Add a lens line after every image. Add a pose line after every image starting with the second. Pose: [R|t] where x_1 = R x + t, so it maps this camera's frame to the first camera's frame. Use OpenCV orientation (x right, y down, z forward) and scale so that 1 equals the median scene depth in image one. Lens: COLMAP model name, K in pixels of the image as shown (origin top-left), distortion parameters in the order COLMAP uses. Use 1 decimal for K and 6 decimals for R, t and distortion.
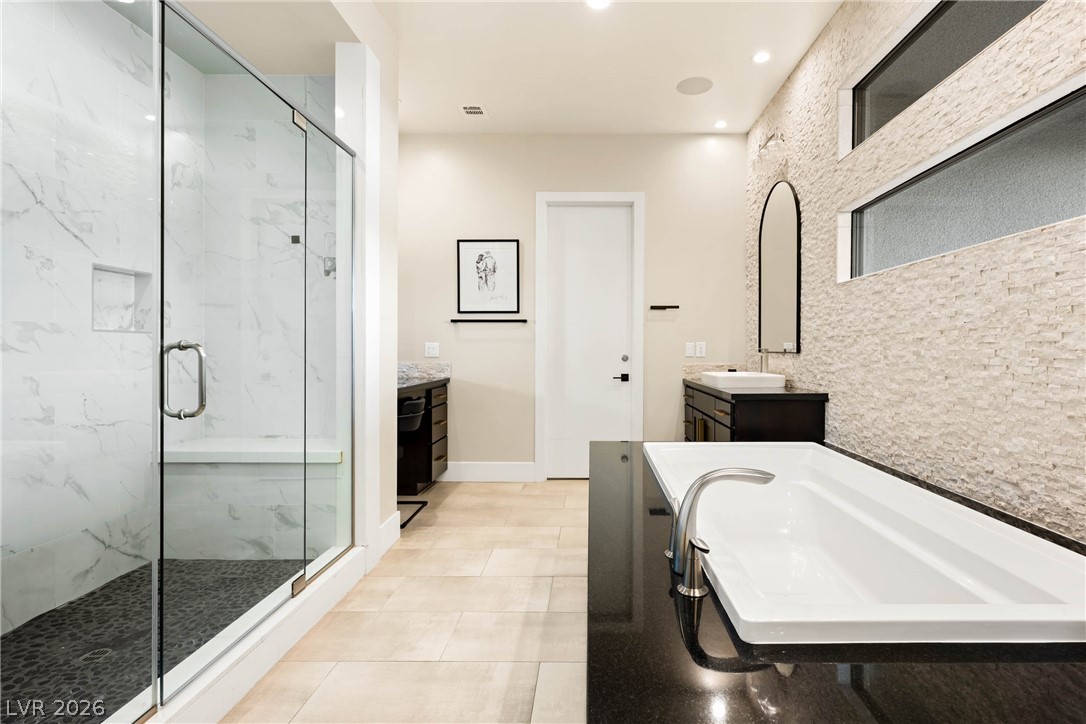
lens RADIAL K [[525.9, 0, 592.3], [0, 525.9, 351.1], [0, 0, 1]] dist [-0.001531, 0.000415]
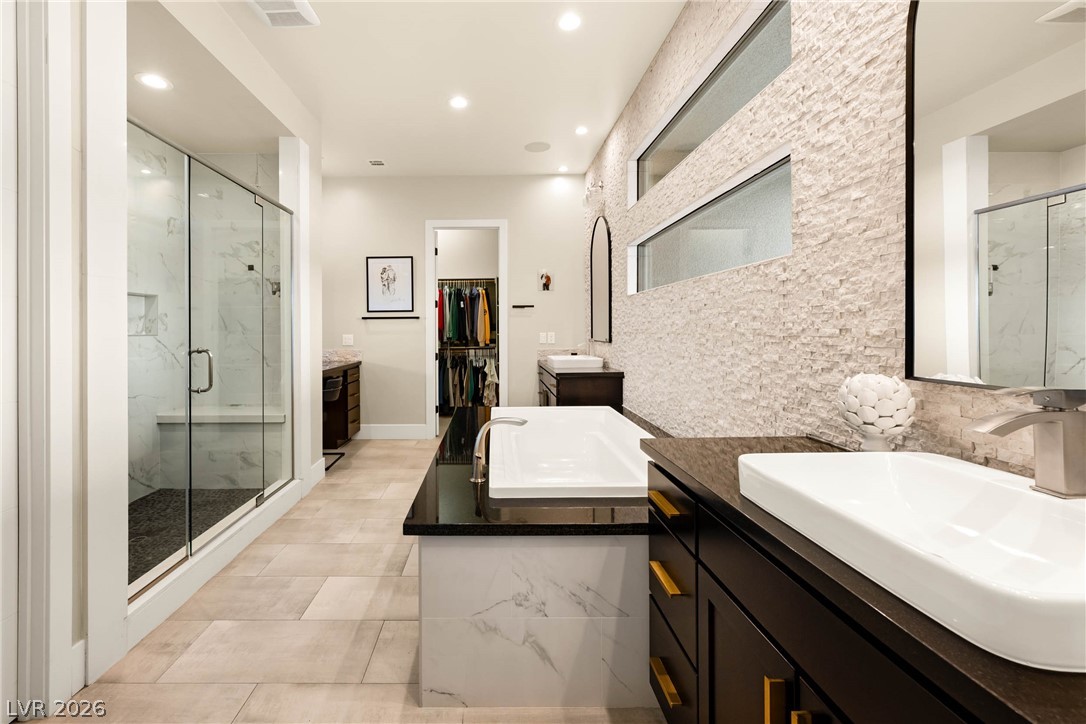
lens RADIAL K [[469.3, 0, 491.0], [0, 469.3, 328.5], [0, 0, 1]] dist [-0.000103, 0.000013]
pose [[0.999937, -0.008523, -0.007302, 0.102151], [0.008488, 0.999952, -0.004828, -0.035744], [0.007343, 0.004766, 0.999962, -0.284745]]
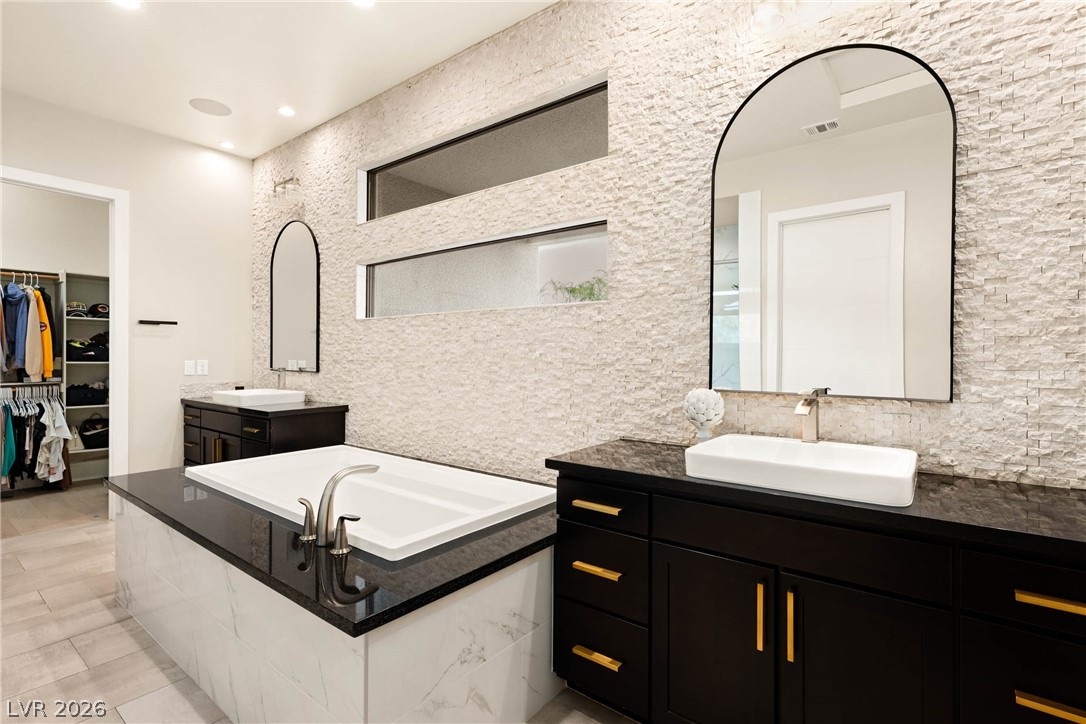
lens RADIAL K [[512.9, 0, 544.0], [0, 512.9, 358.4], [0, 0, 1]] dist [0.003709, 0.000561]
pose [[0.620386, -0.003140, 0.784290, -0.236233], [-0.000511, 0.999990, 0.004407, -0.038965], [-0.784296, -0.003135, 0.620379, -0.140924]]
